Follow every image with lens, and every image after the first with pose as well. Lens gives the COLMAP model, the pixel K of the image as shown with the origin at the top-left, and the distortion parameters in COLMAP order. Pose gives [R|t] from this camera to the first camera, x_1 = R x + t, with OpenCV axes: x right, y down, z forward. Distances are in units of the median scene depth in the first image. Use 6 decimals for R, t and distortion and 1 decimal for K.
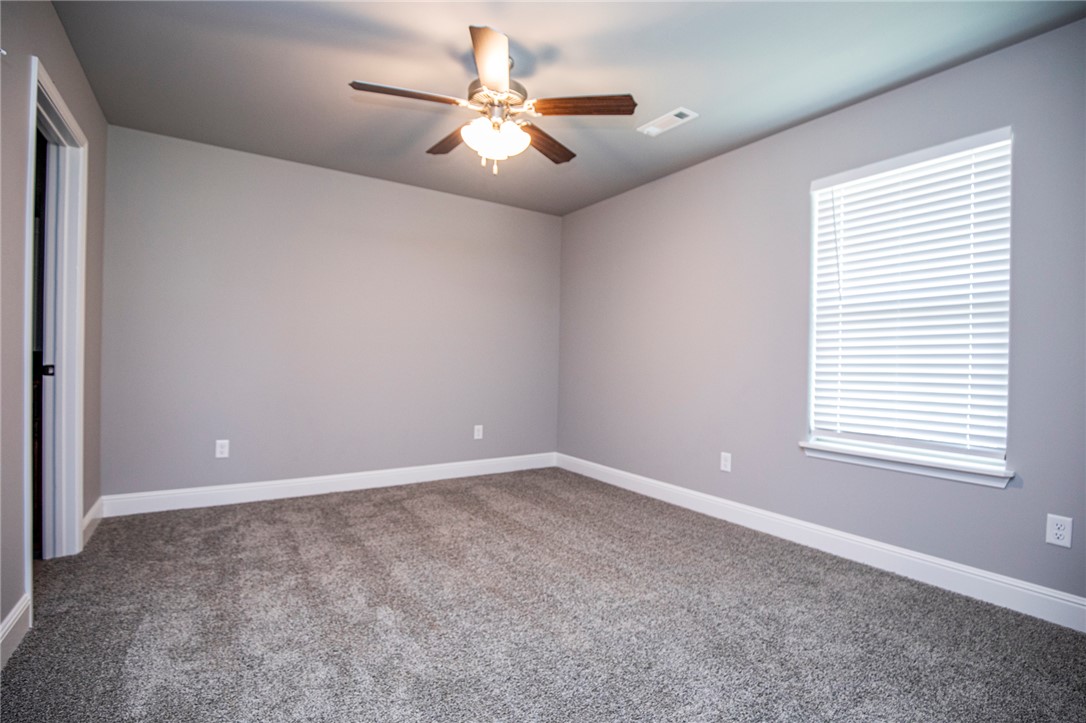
lens RADIAL K [[514.0, 0, 549.6], [0, 514.0, 361.9], [0, 0, 1]] dist [-0.030322, 0.004159]
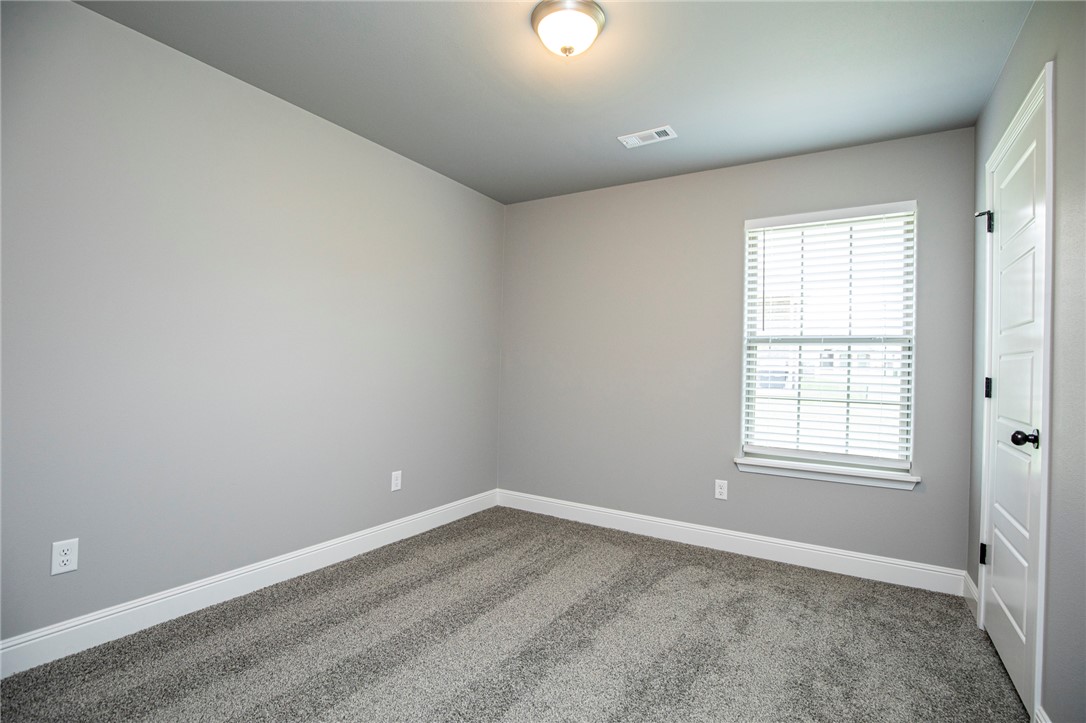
lens RADIAL K [[514.0, 0, 549.6], [0, 514.0, 361.9], [0, 0, 1]] dist [-0.030322, 0.004159]
pose [[0.892880, 0.009919, 0.450185, -0.372260], [-0.010768, 0.999942, -0.000675, -0.046333], [-0.450166, -0.004245, 0.892935, 0.230615]]
